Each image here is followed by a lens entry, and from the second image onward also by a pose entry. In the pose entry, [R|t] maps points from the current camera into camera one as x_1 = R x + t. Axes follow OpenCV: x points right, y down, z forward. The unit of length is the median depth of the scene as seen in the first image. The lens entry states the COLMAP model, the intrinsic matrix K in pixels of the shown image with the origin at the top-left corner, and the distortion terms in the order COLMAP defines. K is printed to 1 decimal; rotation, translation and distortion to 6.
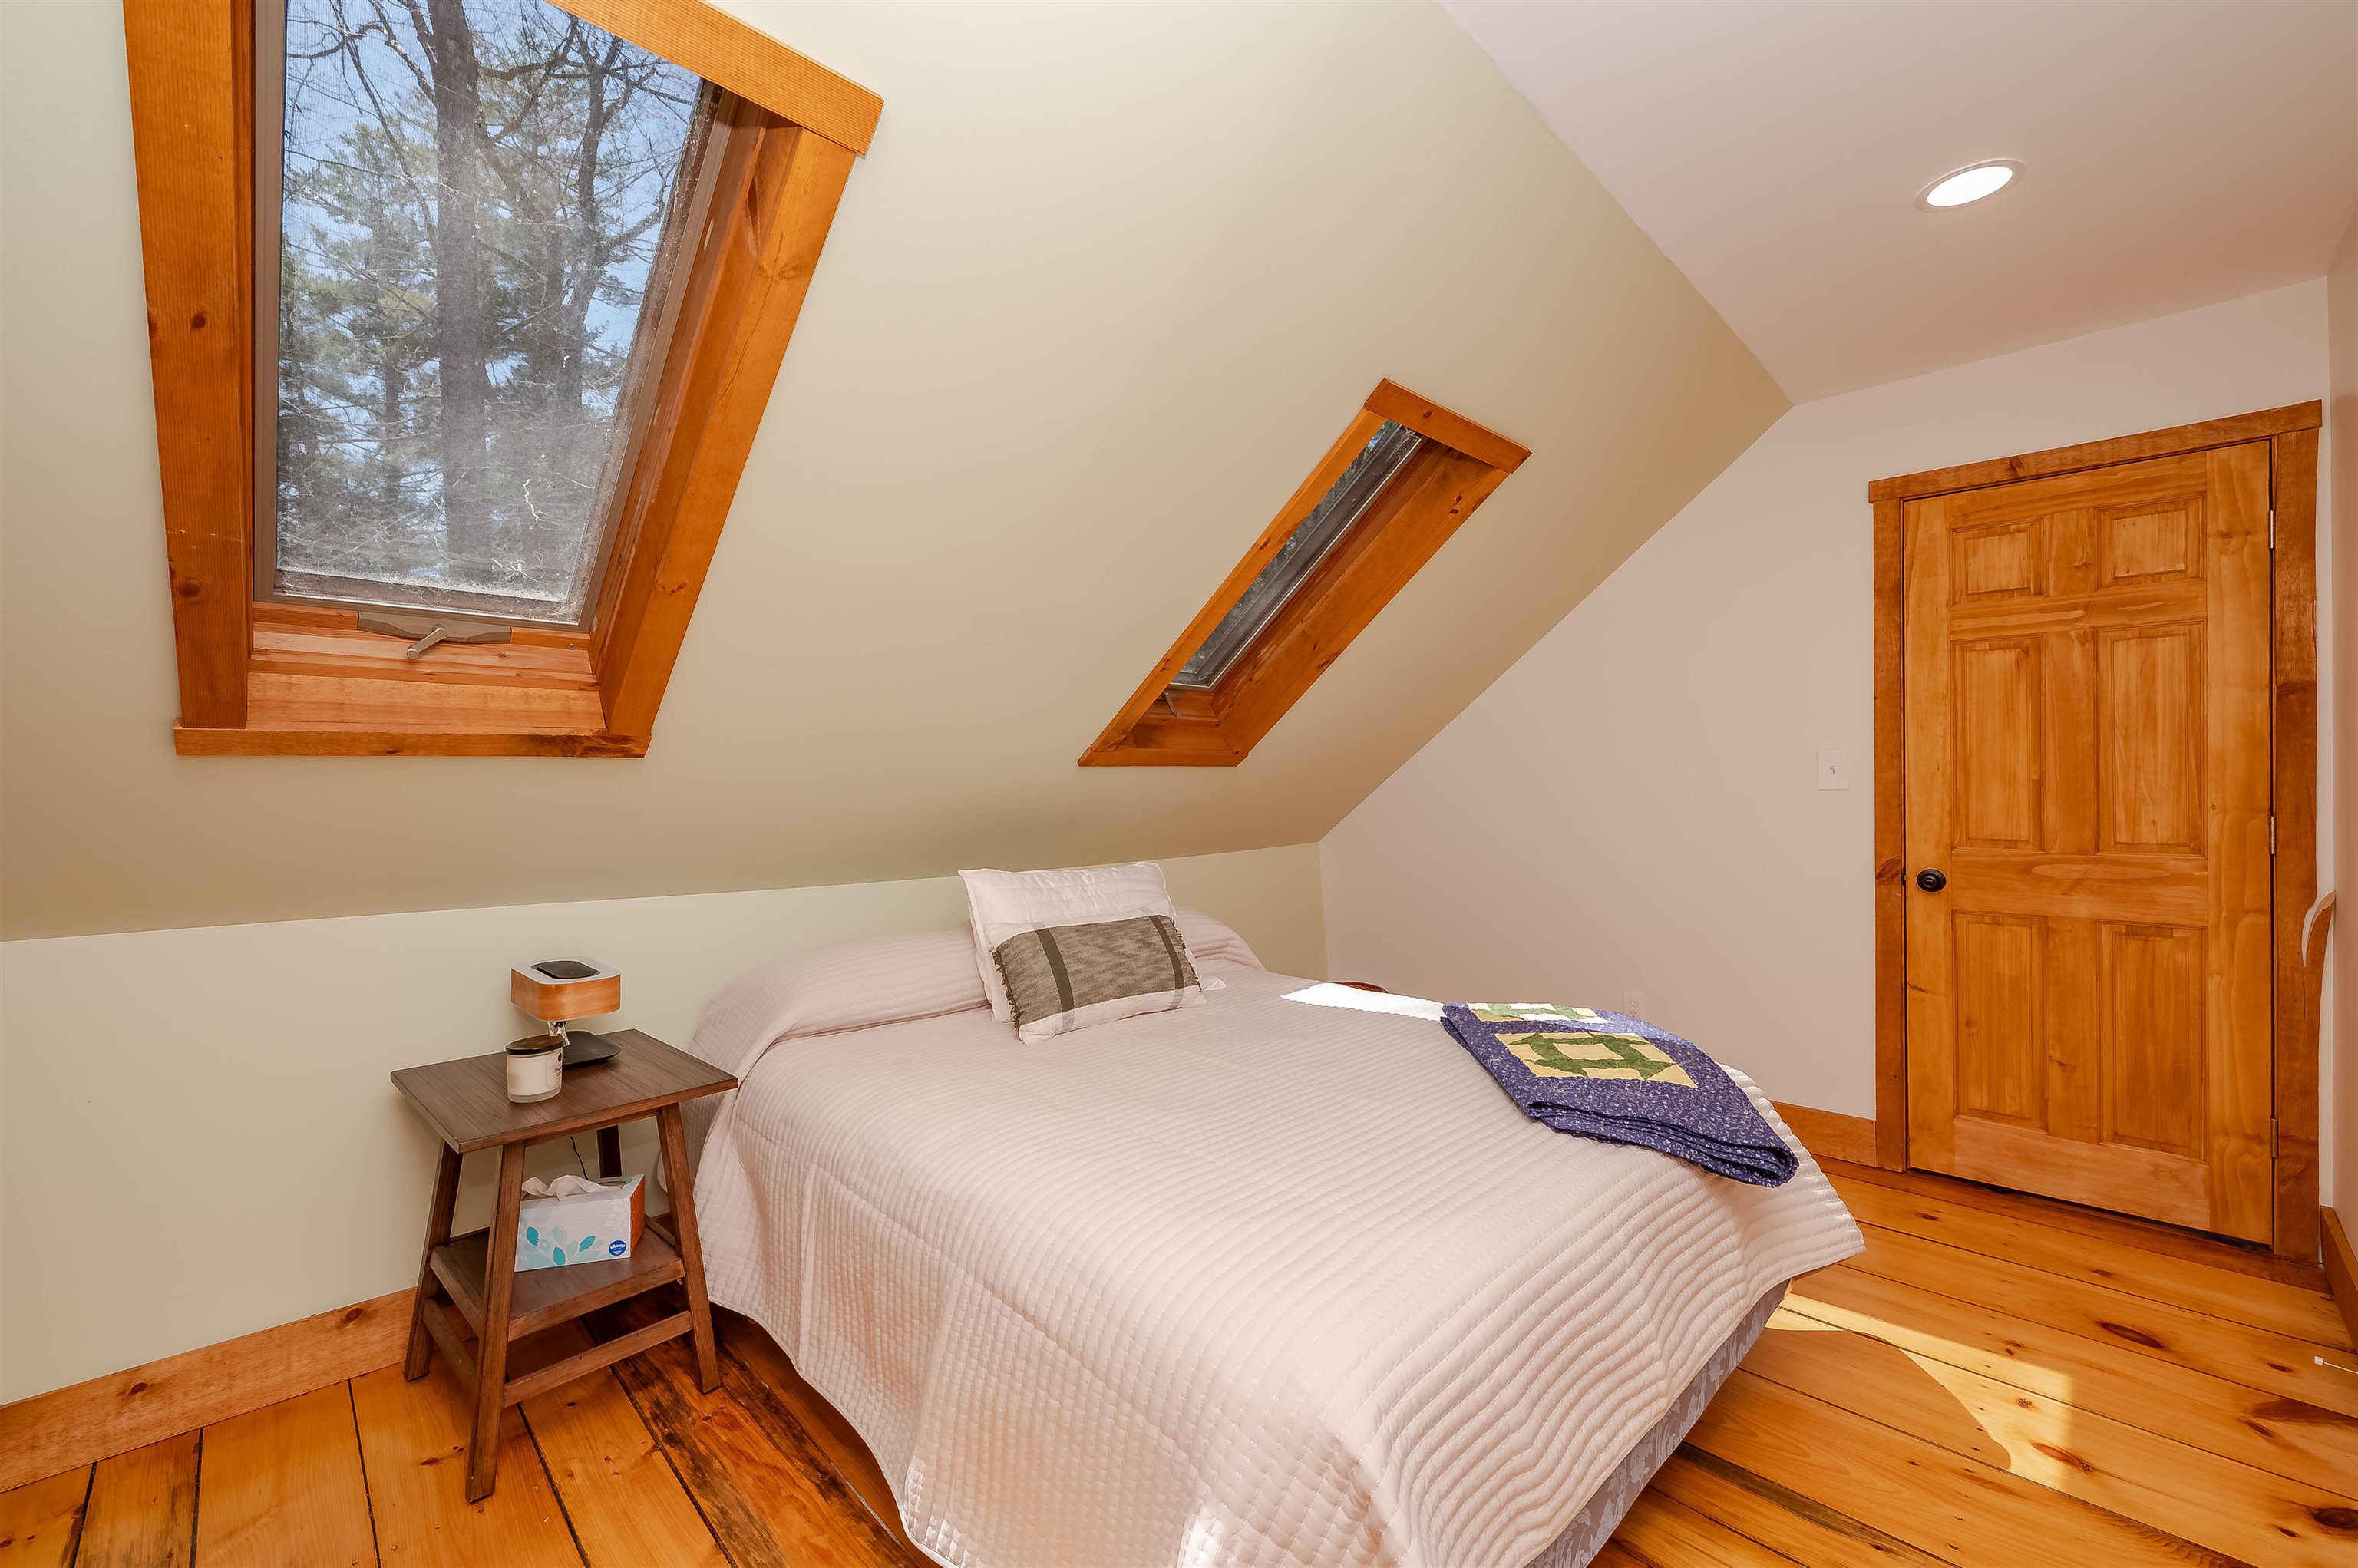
lens RADIAL K [[949.3, 0, 1166.1], [0, 949.3, 779.9], [0, 0, 1]] dist [0.000778, 0.000073]
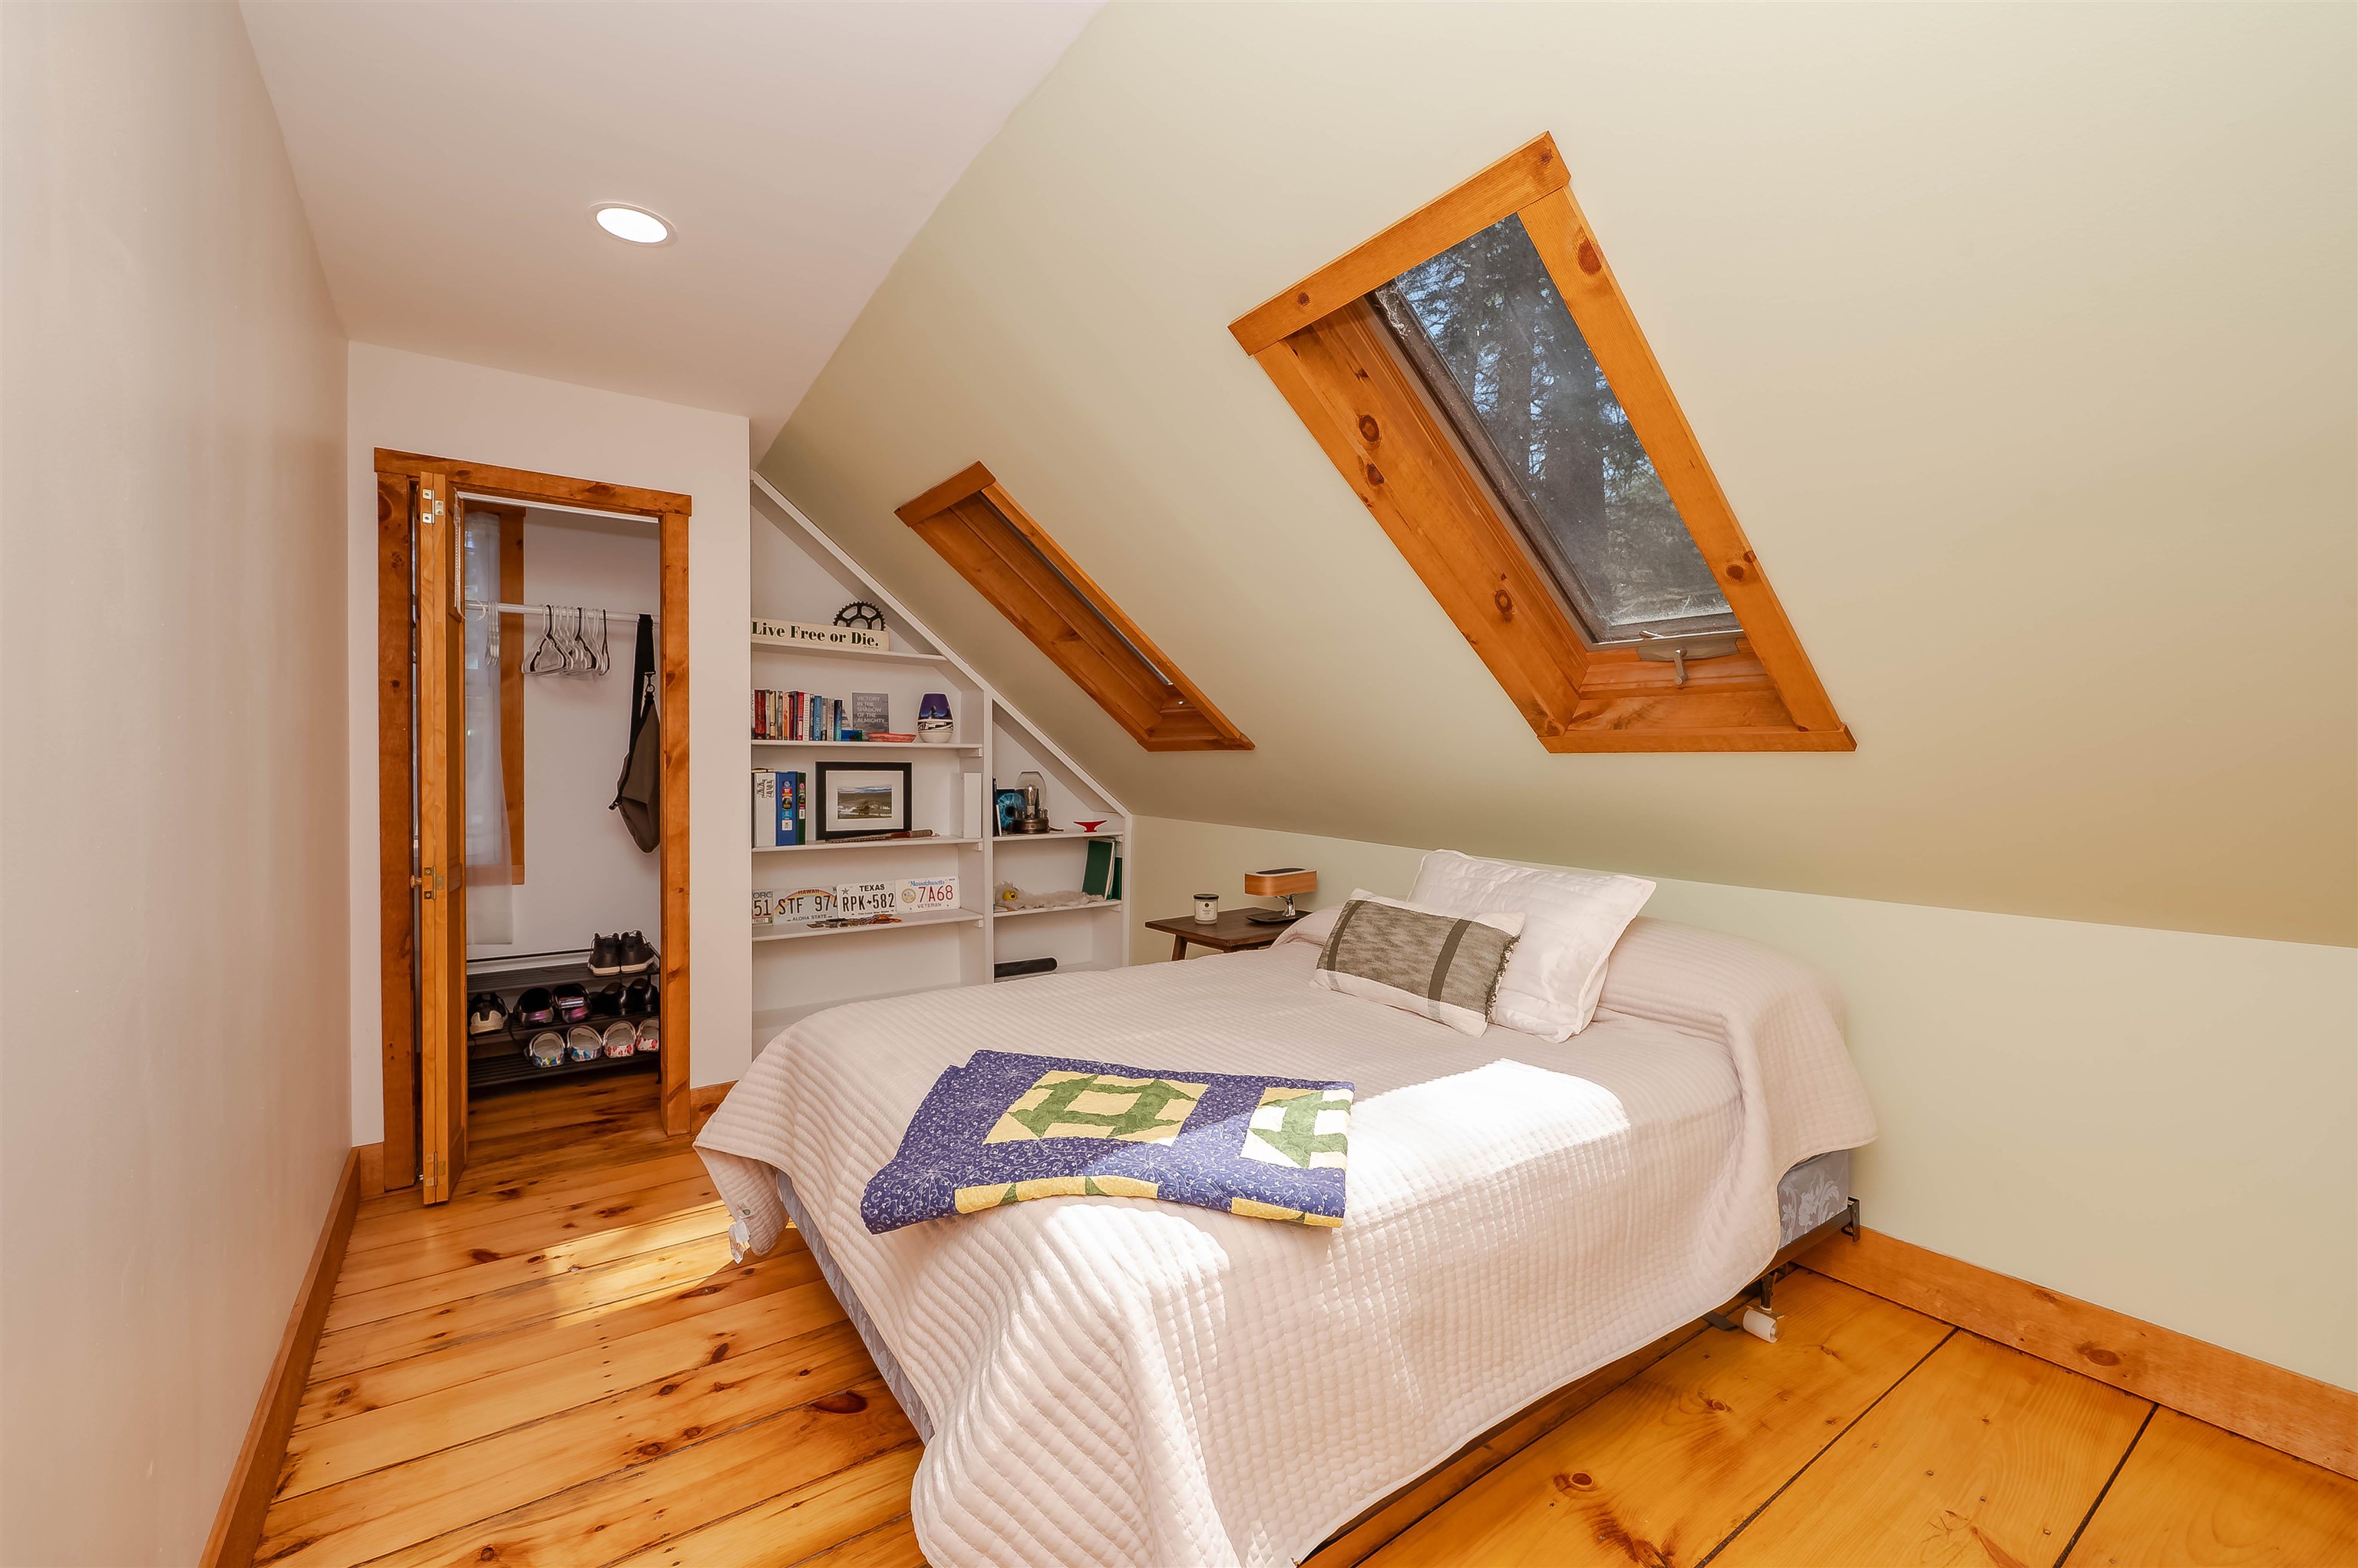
lens RADIAL K [[949.3, 0, 1178.8], [0, 949.3, 774.0], [0, 0, 1]] dist [0.000778, 0.000073]
pose [[-0.150477, 0.016412, -0.988477, 1.219352], [0.001783, 0.999865, 0.016330, -0.011596], [0.988612, 0.000695, -0.150486, 1.167450]]
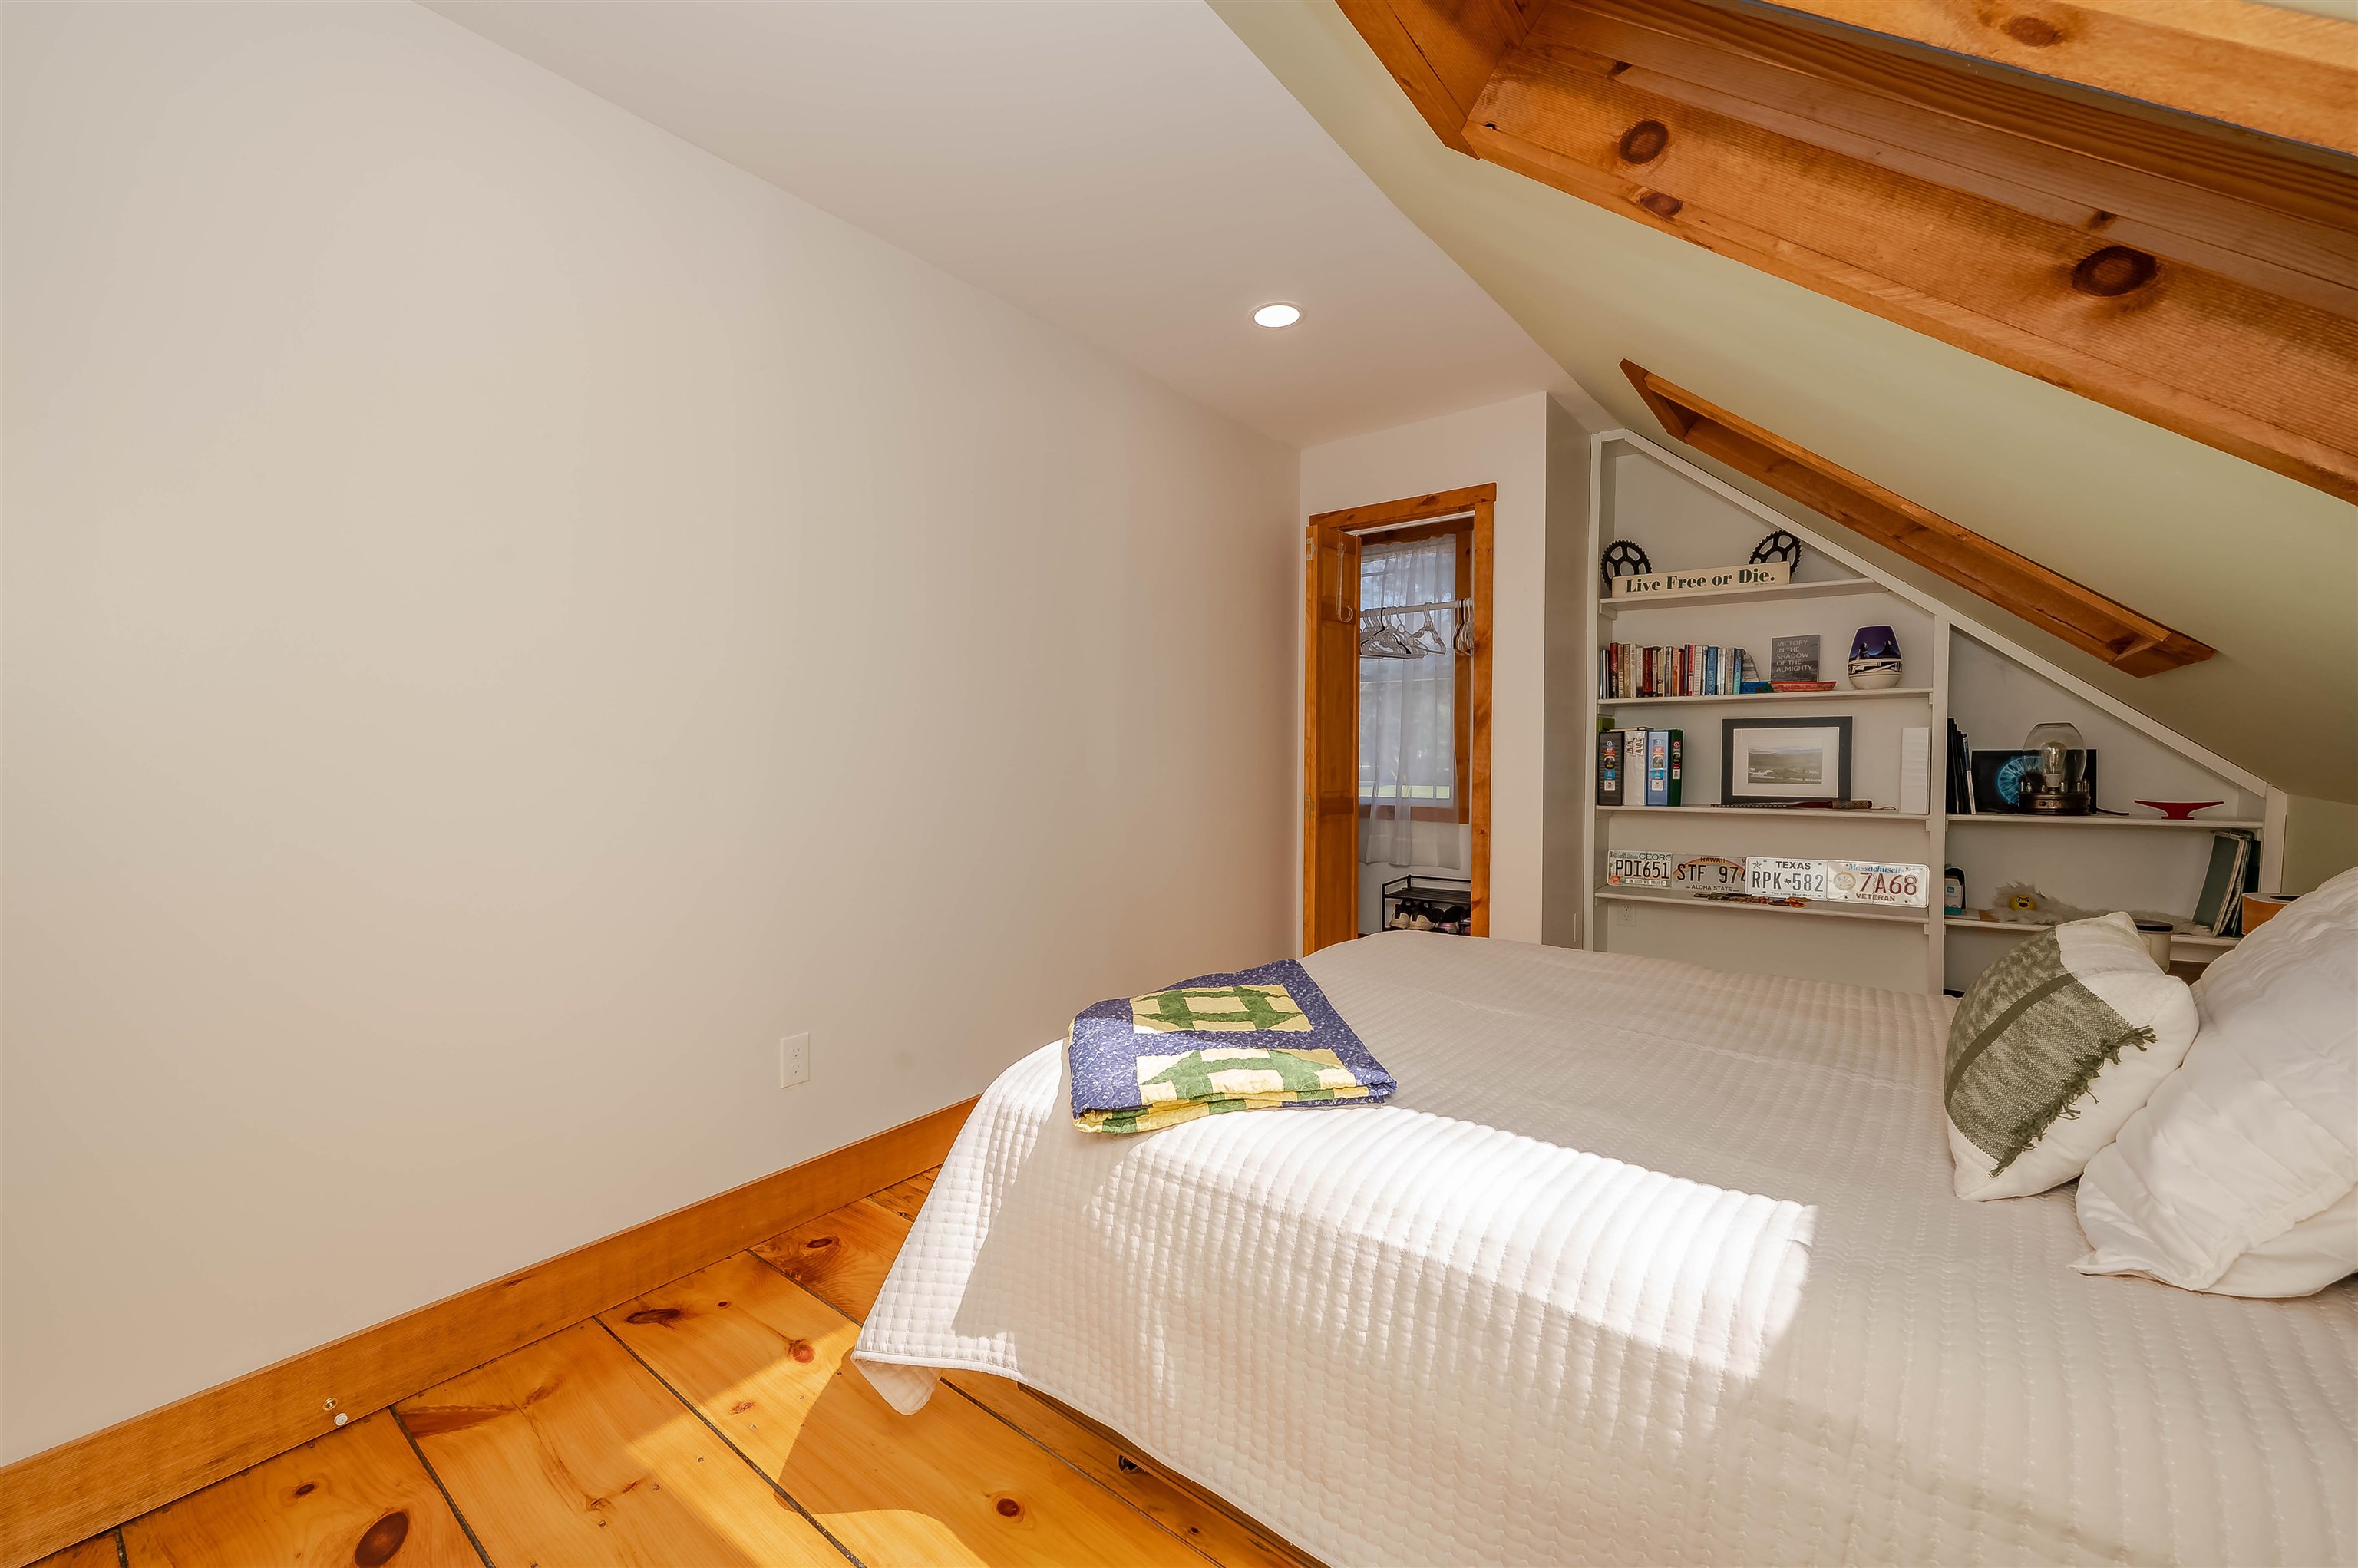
lens RADIAL K [[949.3, 0, 1187.5], [0, 949.3, 773.7], [0, 0, 1]] dist [0.000778, 0.000073]
pose [[-0.989660, 0.019102, -0.142154, 0.581597], [0.016485, 0.999673, 0.019564, 0.051896], [0.142481, 0.017018, -0.989651, 1.833602]]
